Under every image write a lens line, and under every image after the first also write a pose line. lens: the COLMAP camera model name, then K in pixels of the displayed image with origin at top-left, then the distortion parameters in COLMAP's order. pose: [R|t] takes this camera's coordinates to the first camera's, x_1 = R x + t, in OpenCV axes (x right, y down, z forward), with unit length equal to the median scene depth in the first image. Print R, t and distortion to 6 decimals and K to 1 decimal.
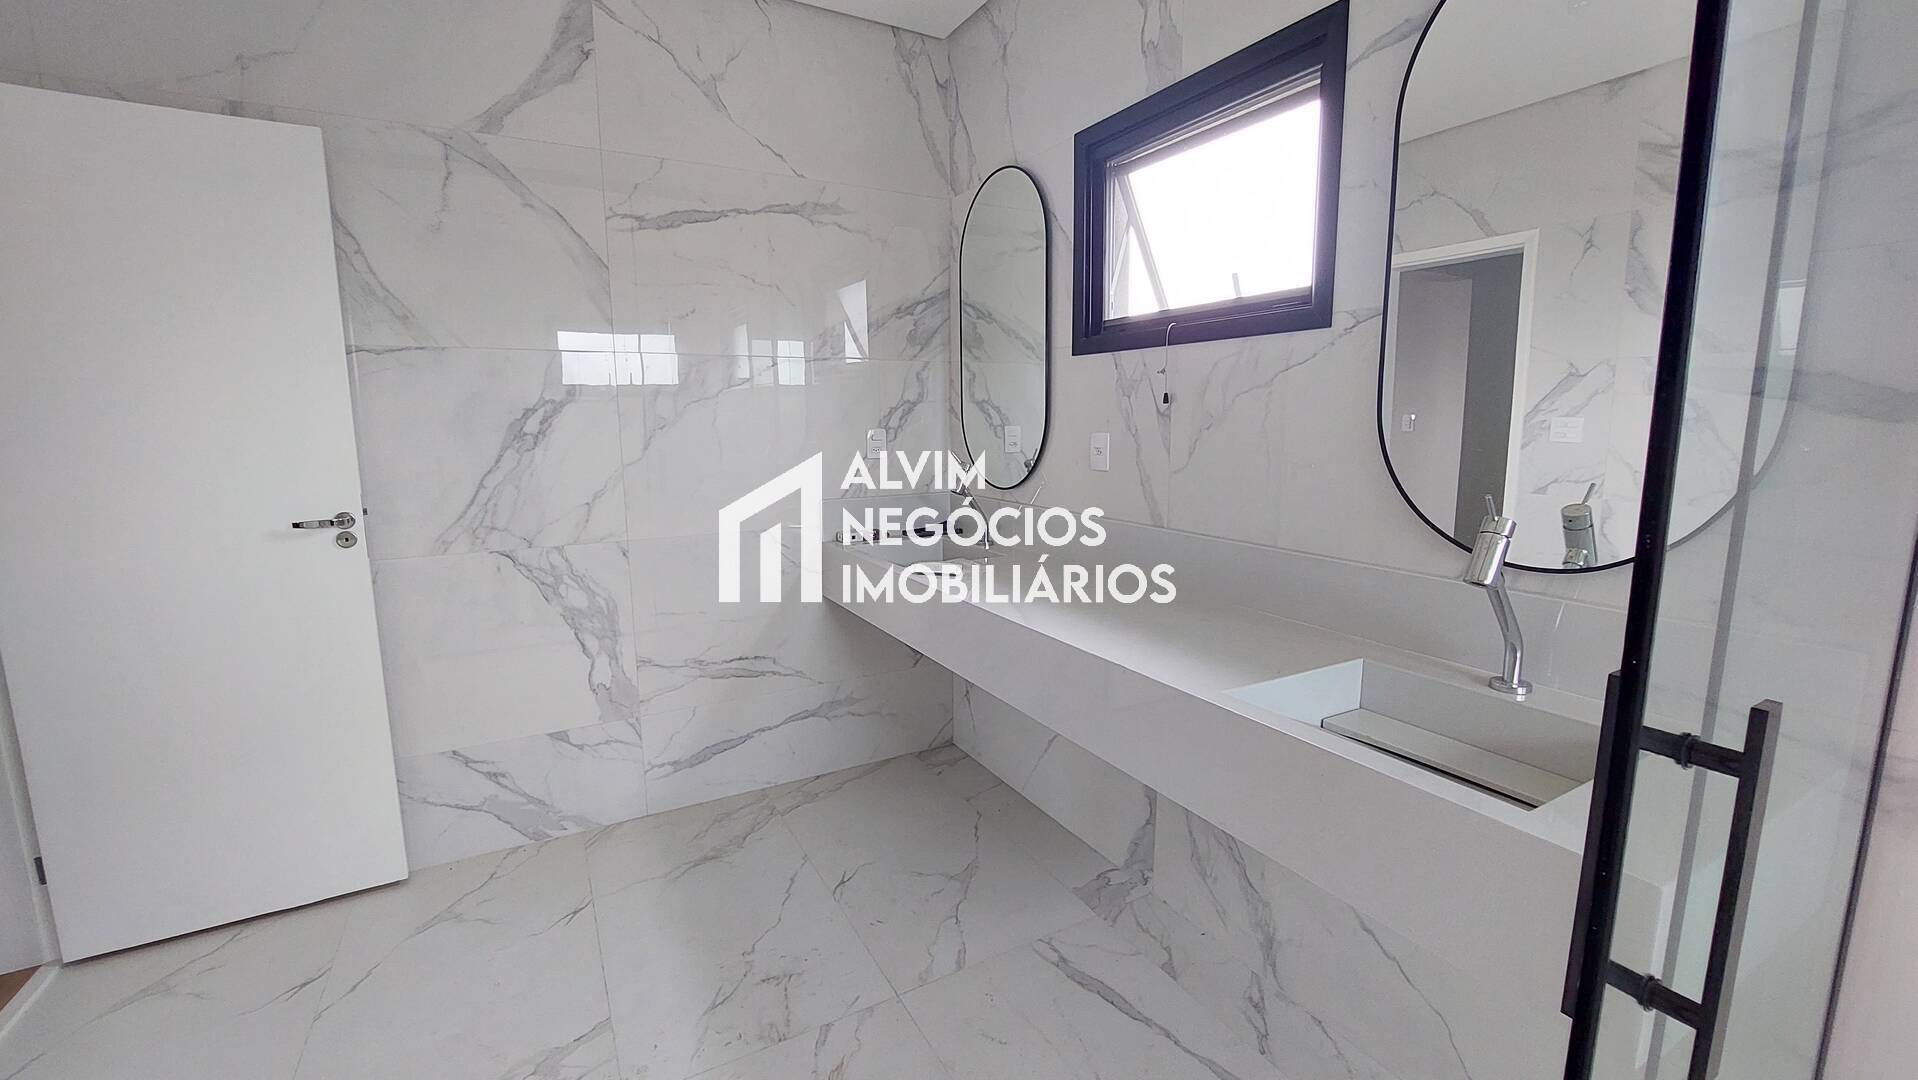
lens RADIAL K [[771.7, 0, 959.5], [0, 771.7, 529.0], [0, 0, 1]] dist [-0.009846, -0.000207]
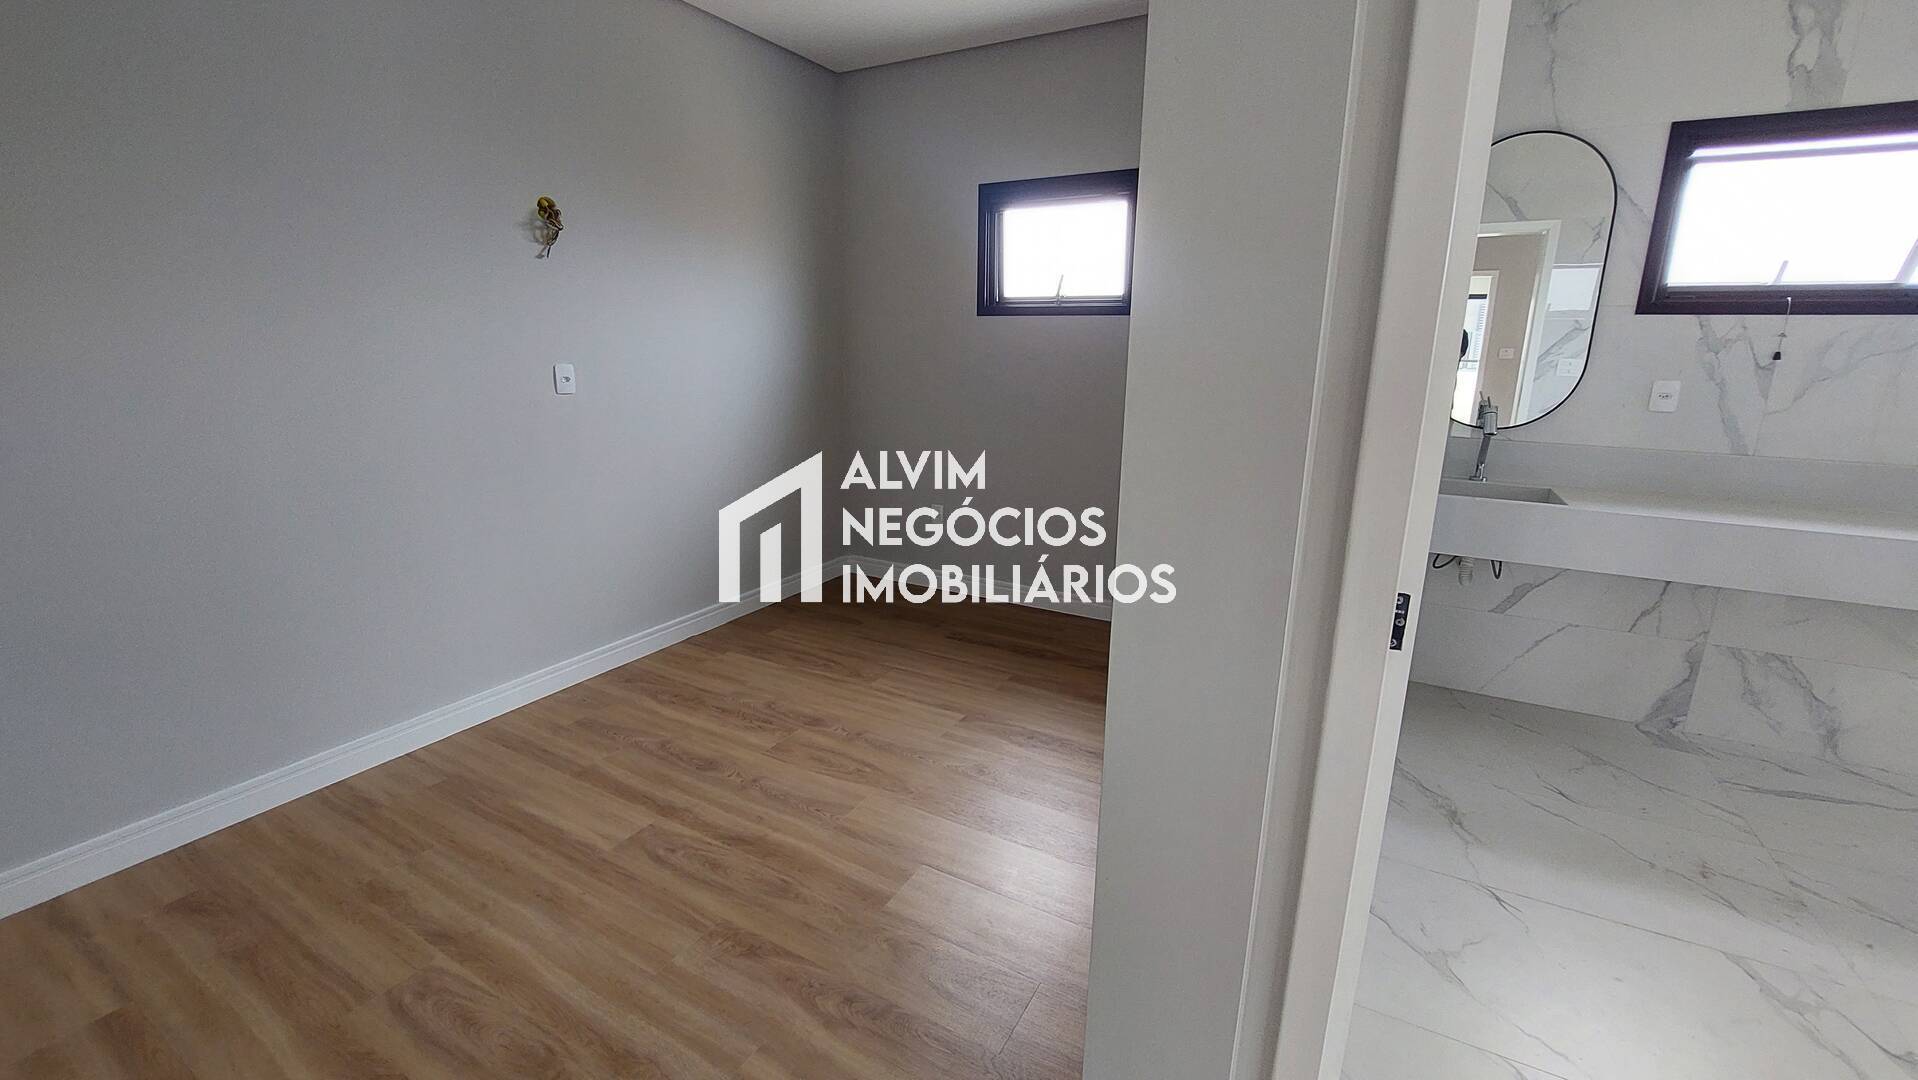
lens RADIAL K [[772.1, 0, 956.1], [0, 772.1, 530.5], [0, 0, 1]] dist [-0.016107, -0.000445]
pose [[0.856667, -0.115248, 0.502831, -1.317303], [0.066223, 0.991229, 0.114363, -0.095184], [-0.511601, -0.064672, 0.856786, 0.492952]]
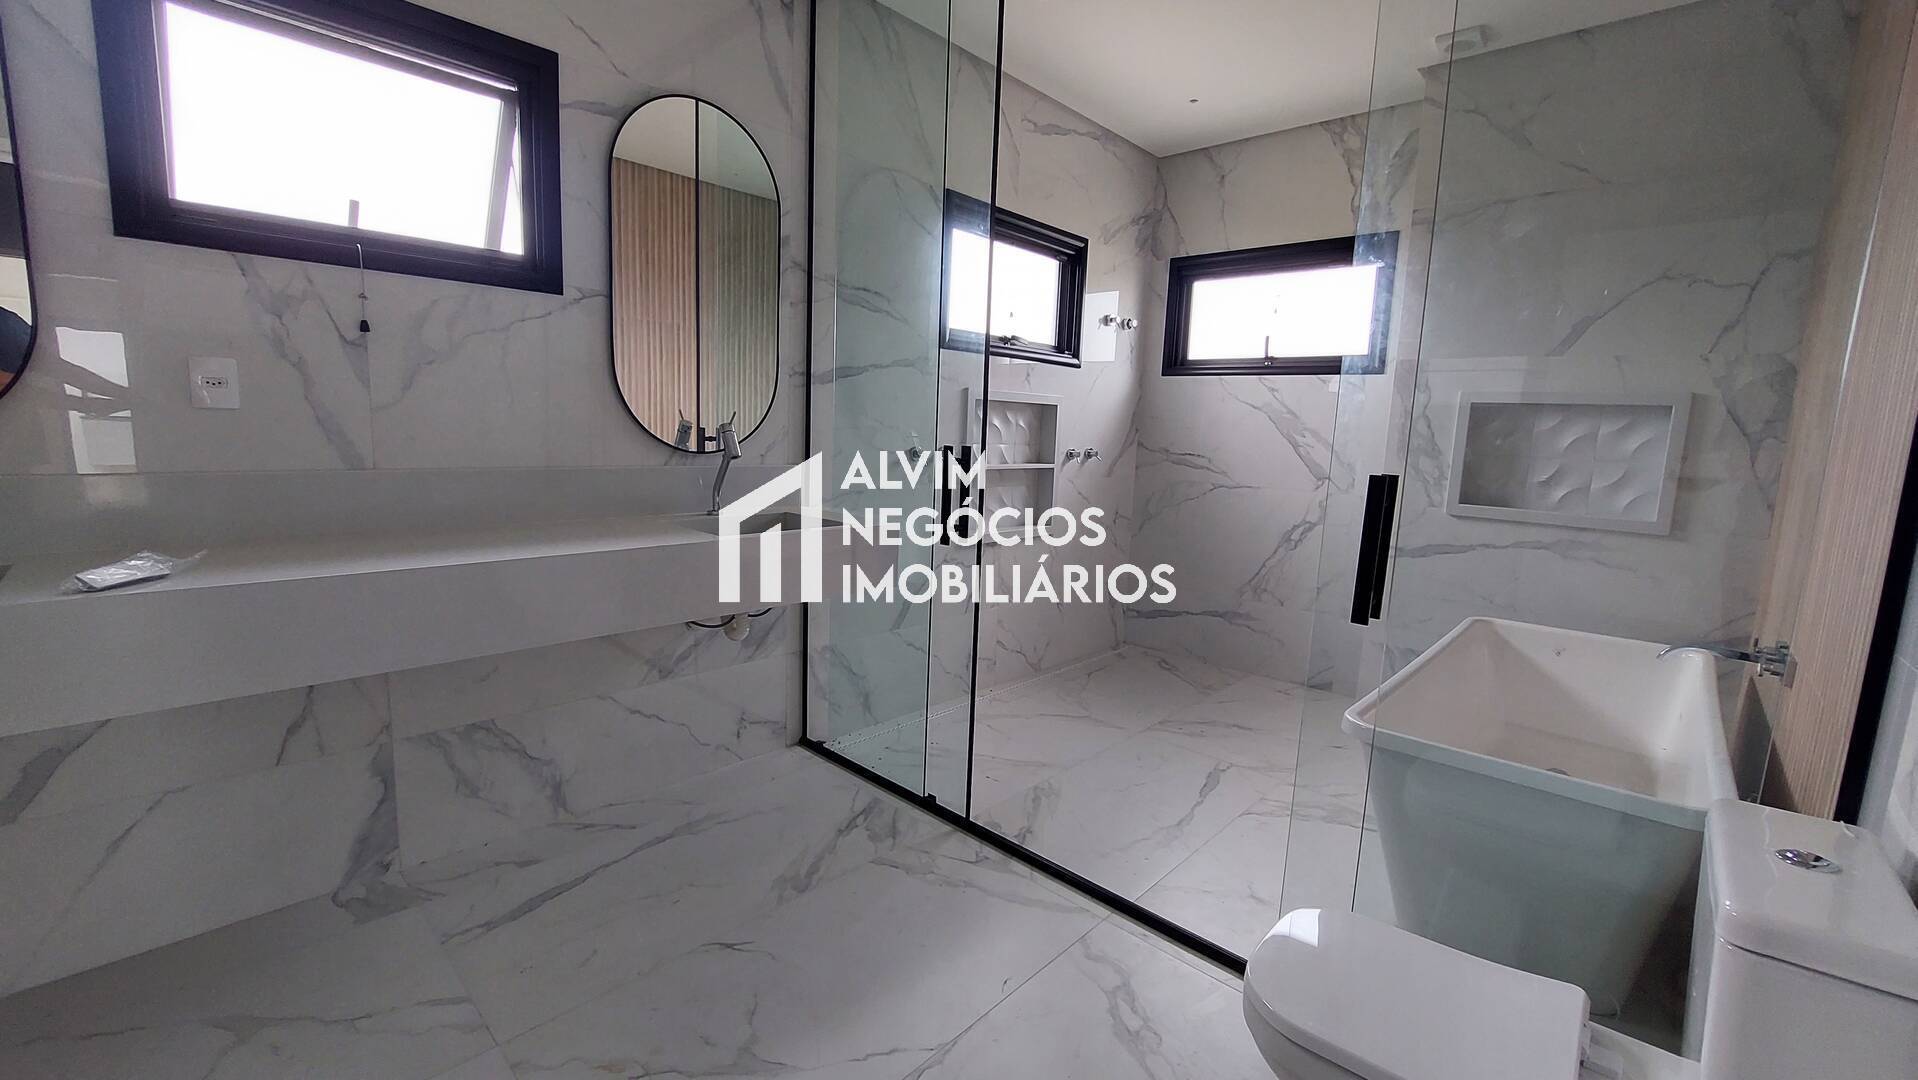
lens RADIAL K [[772.1, 0, 956.1], [0, 772.1, 530.5], [0, 0, 1]] dist [-0.016107, -0.000445]
pose [[-0.297508, -0.135573, 0.945044, -0.687763], [0.103099, 0.979515, 0.172975, -0.013366], [-0.949136, 0.148895, -0.277436, 0.512545]]
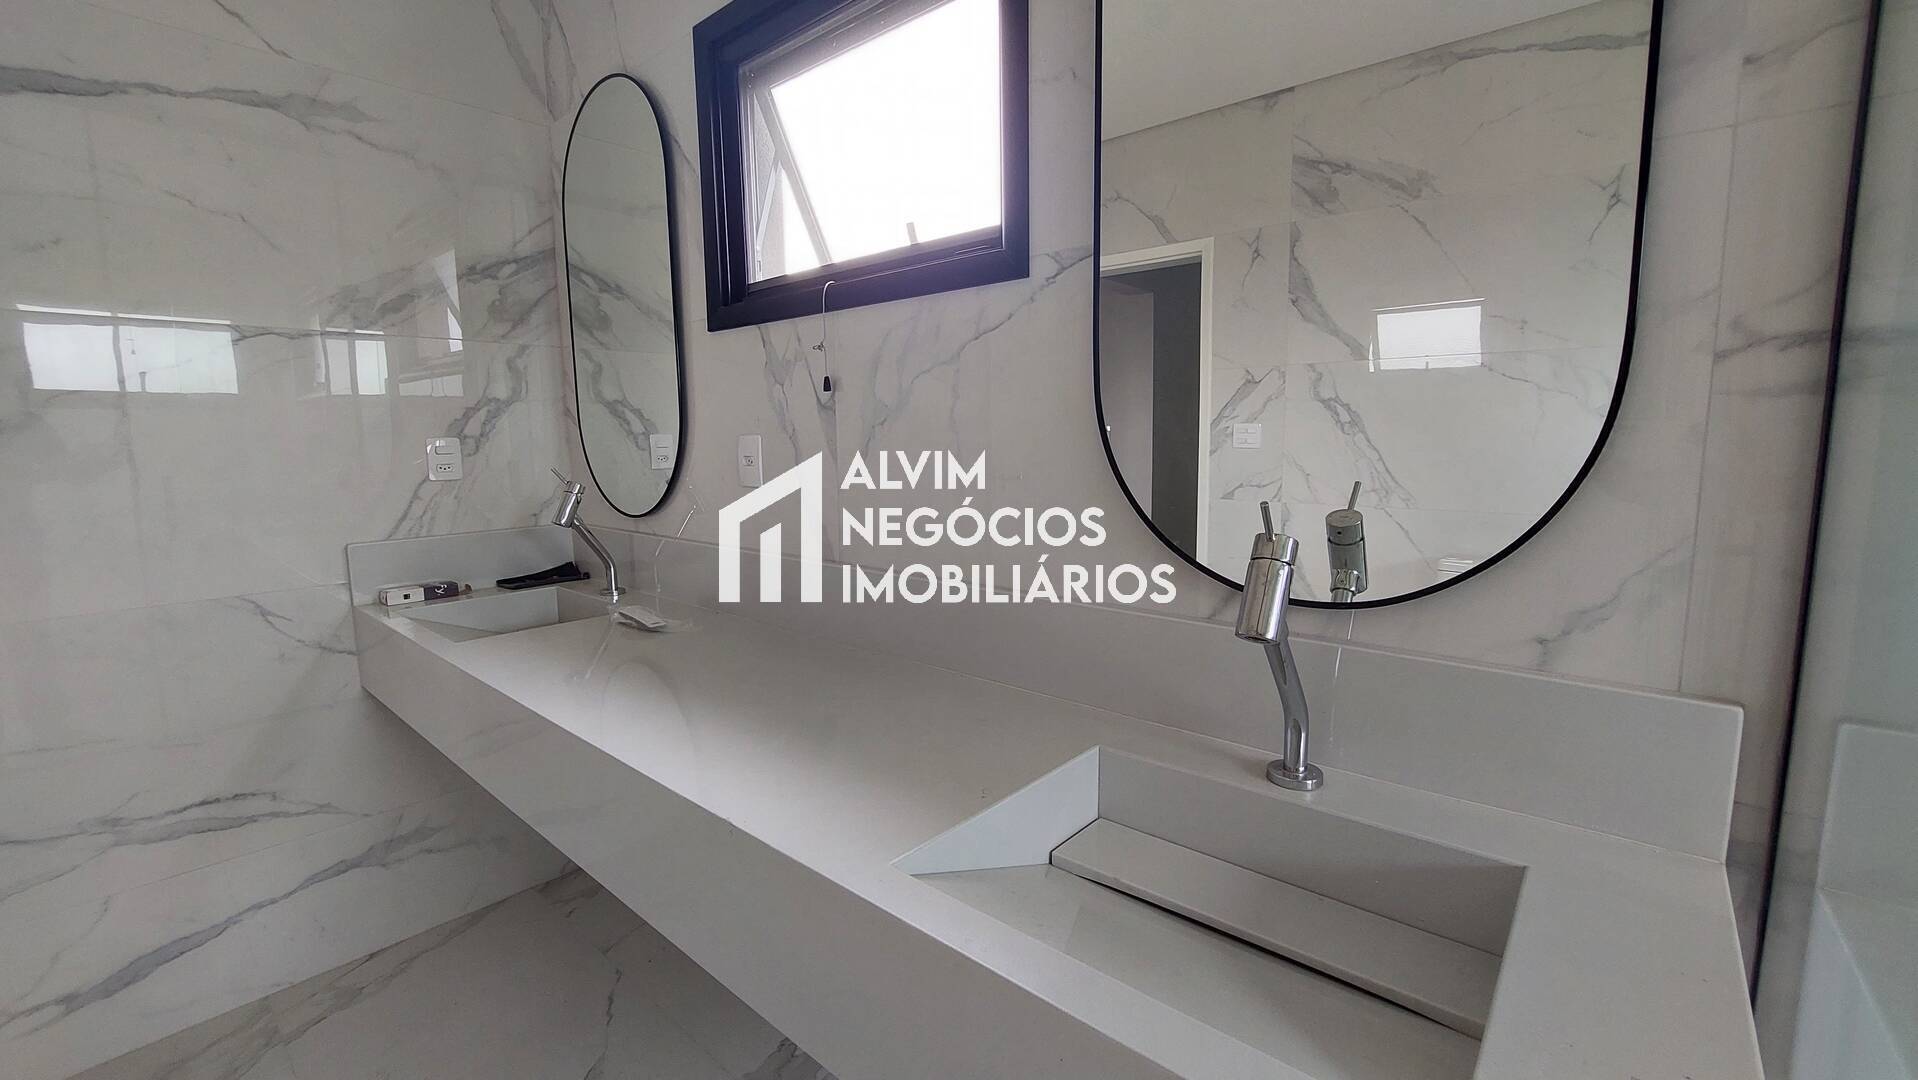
lens RADIAL K [[779.0, 0, 955.6], [0, 779.0, 529.7], [0, 0, 1]] dist [-0.011275, 0.000059]
pose [[0.941335, -0.045919, 0.334335, 0.107825], [0.054819, 0.998348, -0.017227, -0.011228], [-0.332991, 0.034545, 0.942297, 0.226623]]
